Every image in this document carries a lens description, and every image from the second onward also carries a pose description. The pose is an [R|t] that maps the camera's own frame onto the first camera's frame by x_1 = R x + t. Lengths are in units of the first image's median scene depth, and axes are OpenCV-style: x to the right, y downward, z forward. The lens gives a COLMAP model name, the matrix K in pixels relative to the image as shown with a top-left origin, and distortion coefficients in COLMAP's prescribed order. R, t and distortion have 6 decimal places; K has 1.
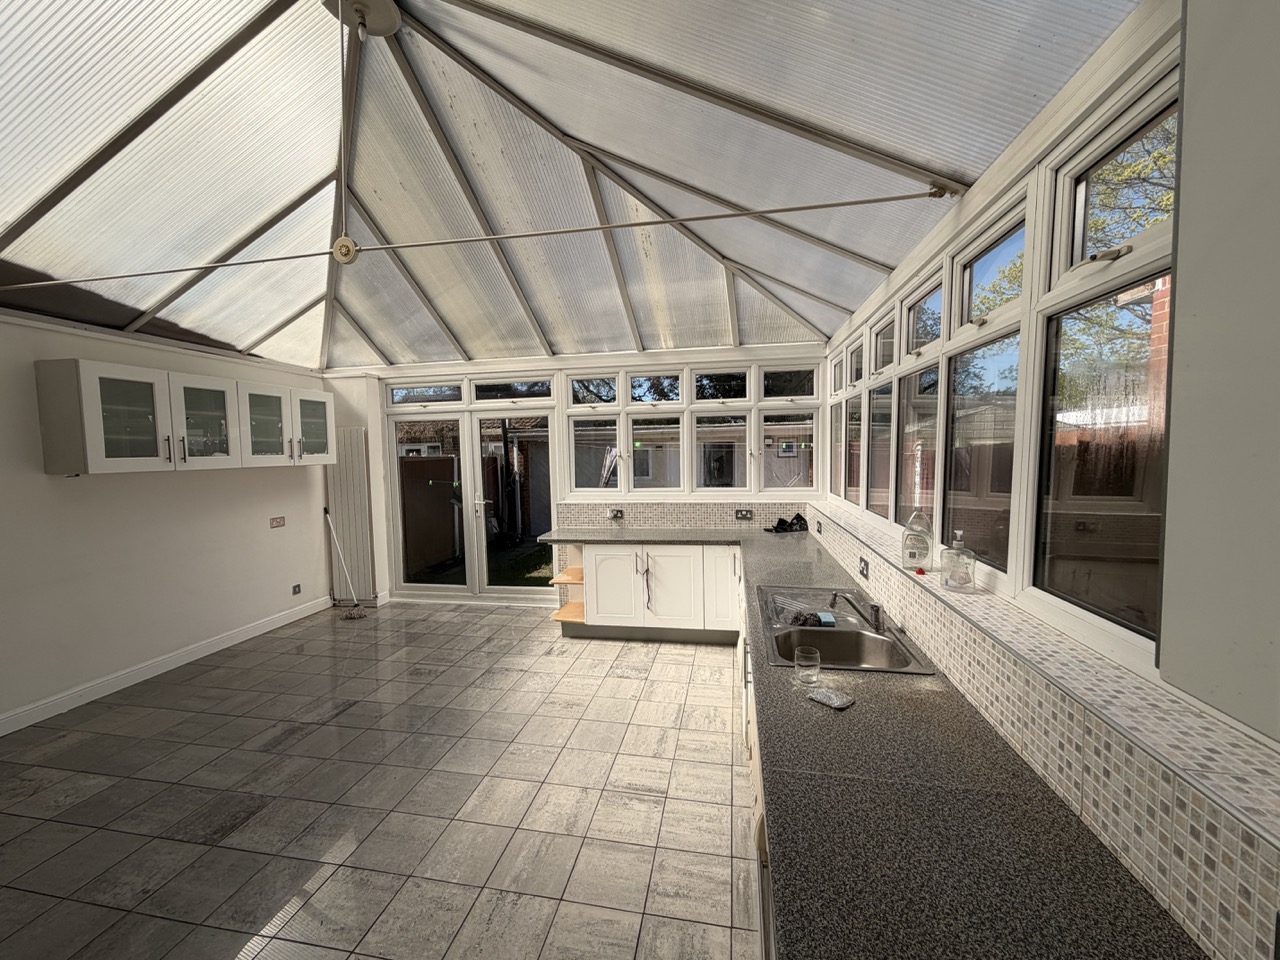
lens RADIAL K [[509.9, 0, 639.5], [0, 509.9, 485.6], [0, 0, 1]] dist [0.000333, 0.000024]
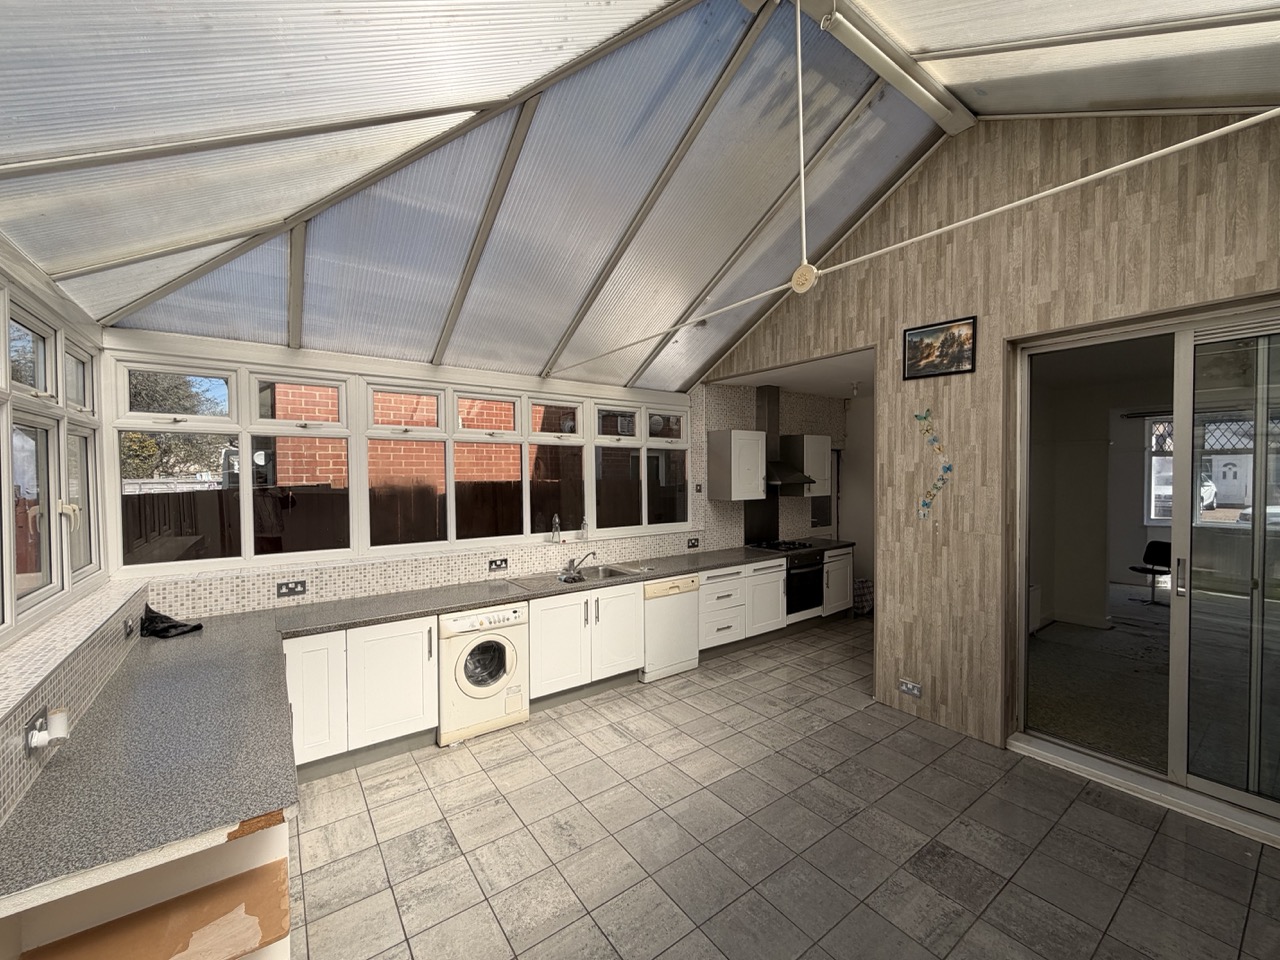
lens RADIAL K [[509.9, 0, 640.3], [0, 509.9, 483.3], [0, 0, 1]] dist [0.000333, 0.000024]
pose [[-0.726187, -0.001433, 0.687496, -1.015286], [0.060234, 0.996020, 0.065699, -0.170294], [-0.684853, 0.089121, -0.723210, 1.950234]]
